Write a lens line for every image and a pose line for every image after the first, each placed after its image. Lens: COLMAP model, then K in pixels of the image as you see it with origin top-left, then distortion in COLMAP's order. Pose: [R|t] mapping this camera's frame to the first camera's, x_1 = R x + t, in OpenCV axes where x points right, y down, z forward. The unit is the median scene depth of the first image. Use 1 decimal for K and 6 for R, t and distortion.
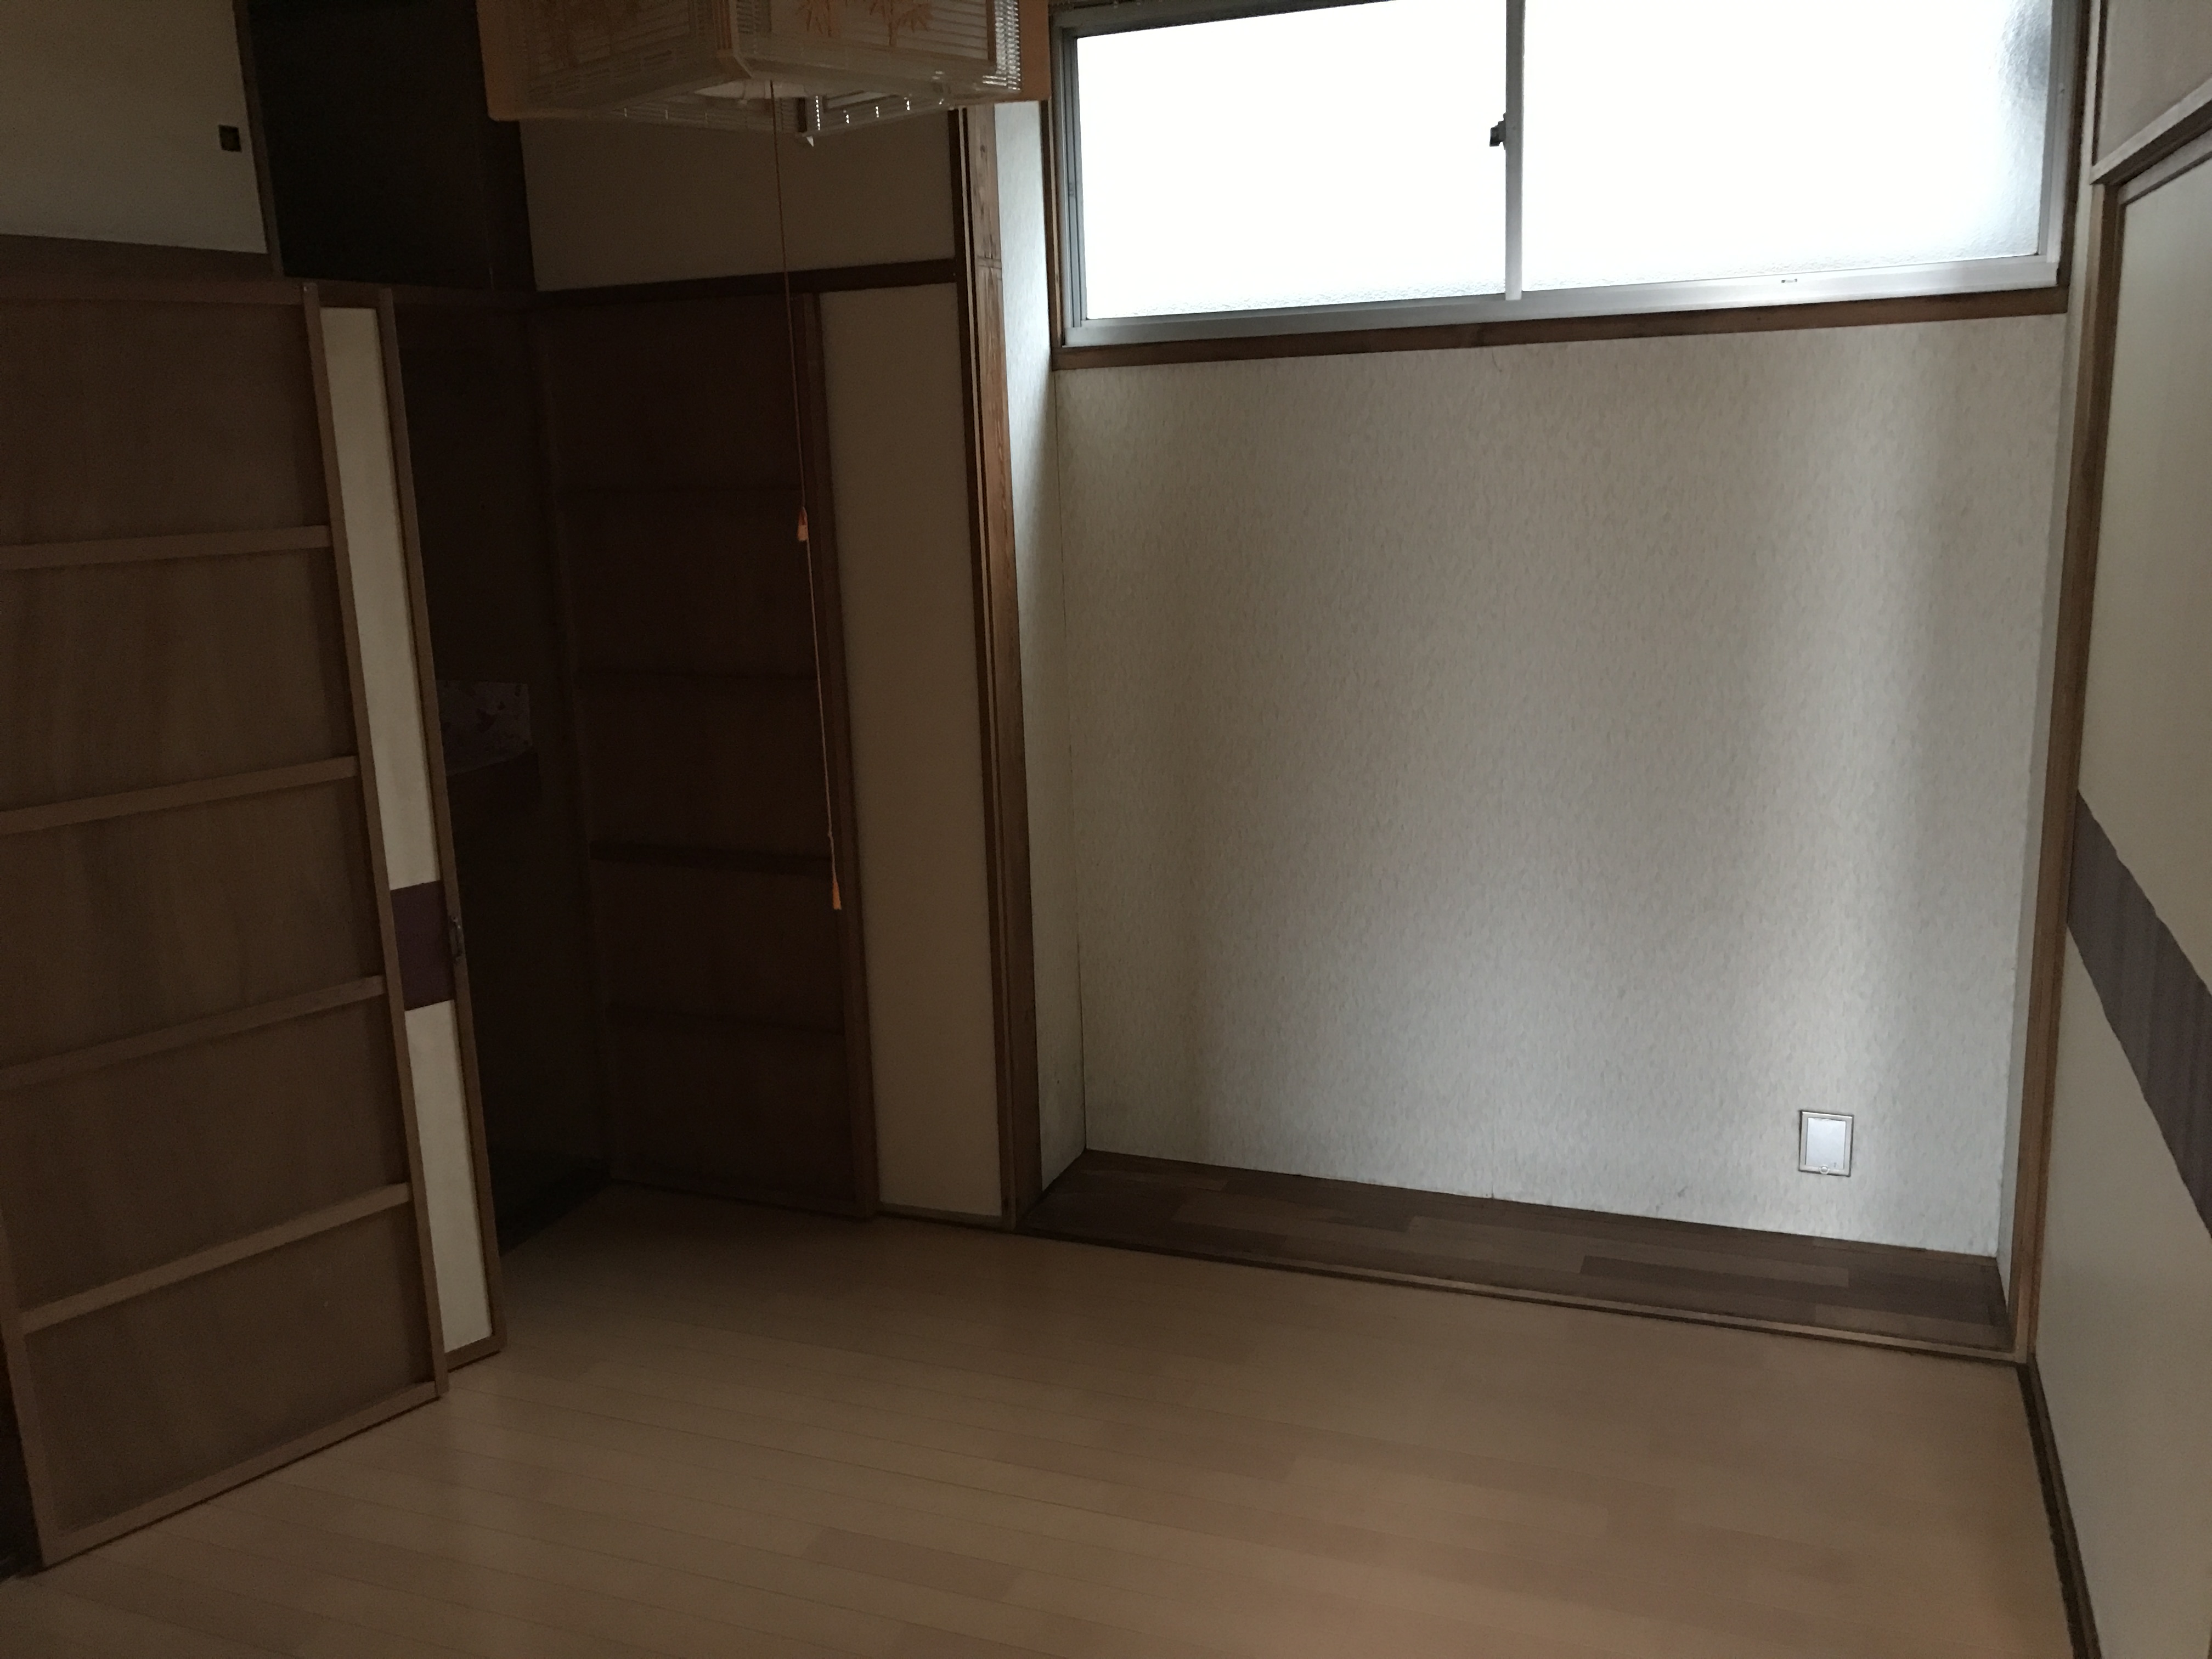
lens RADIAL K [[1840.0, 0, 1115.6], [0, 1840.0, 828.4], [0, 0, 1]] dist [0.067571, -0.052034]
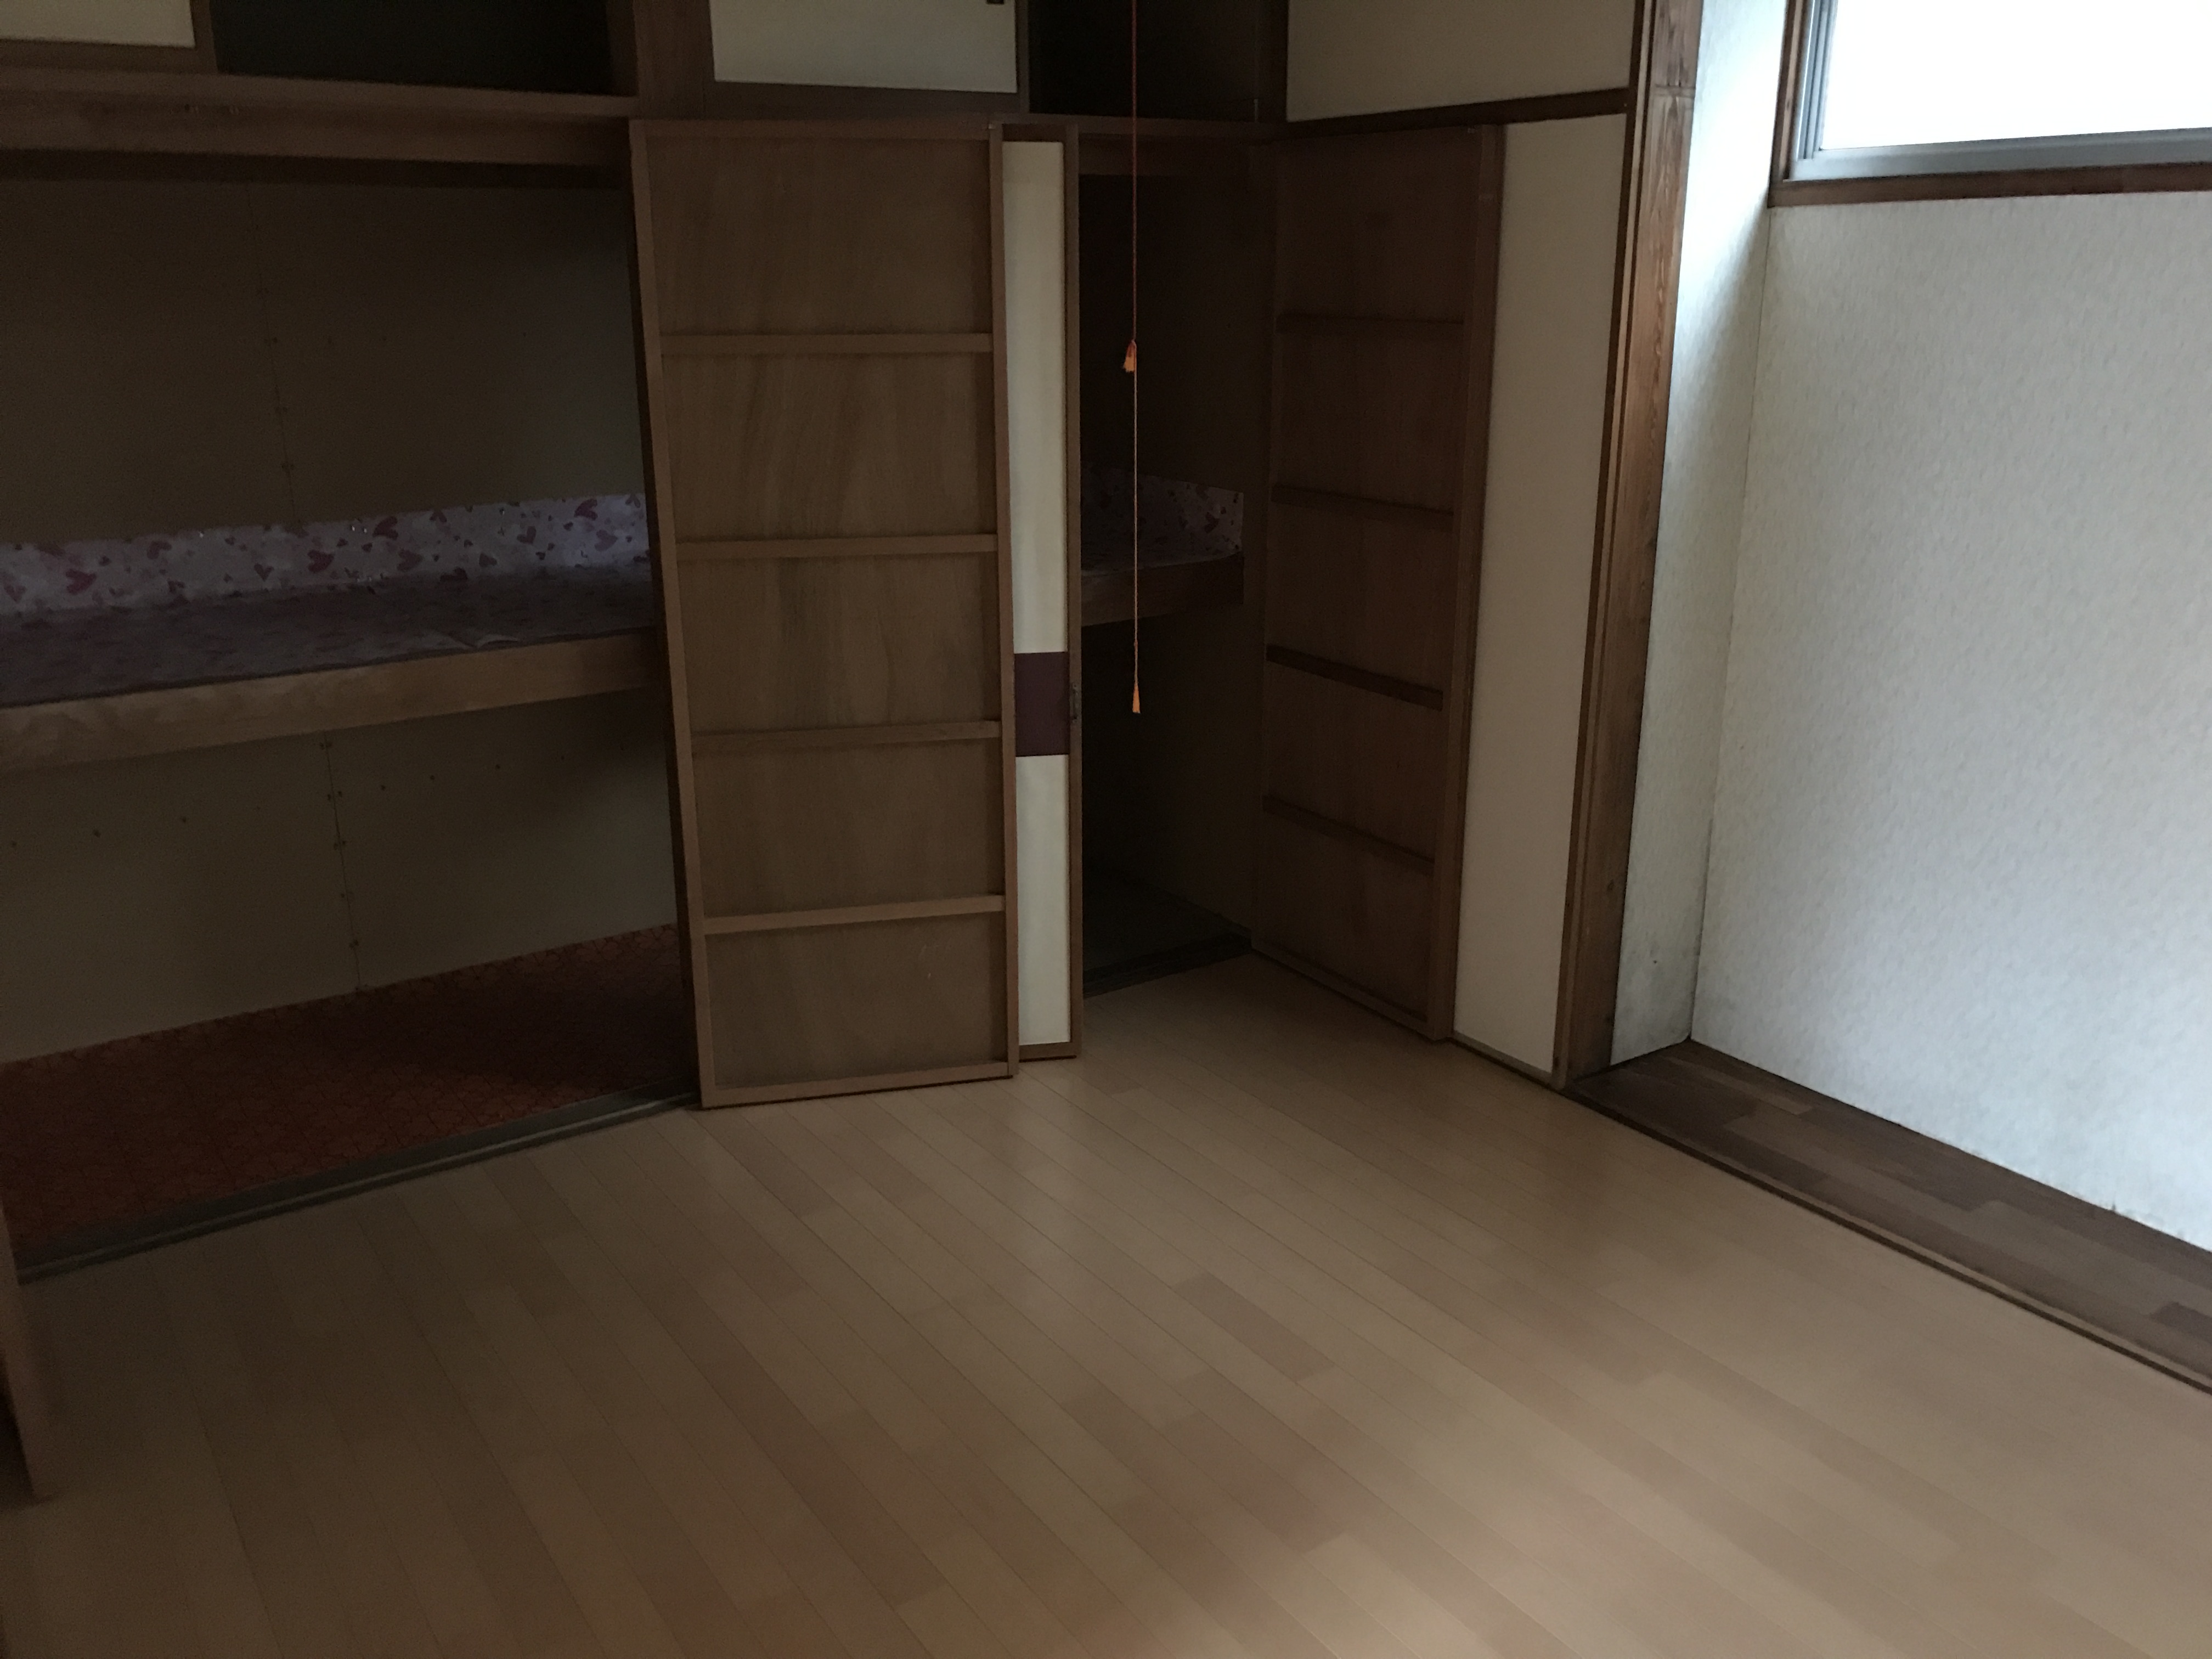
lens RADIAL K [[1840.0, 0, 1122.4], [0, 1840.0, 832.8], [0, 0, 1]] dist [0.067571, -0.052034]
pose [[0.833518, 0.201651, -0.514378, 0.278185], [-0.153152, 0.978860, 0.135568, -0.021992], [0.530841, -0.034220, 0.846780, 0.035910]]
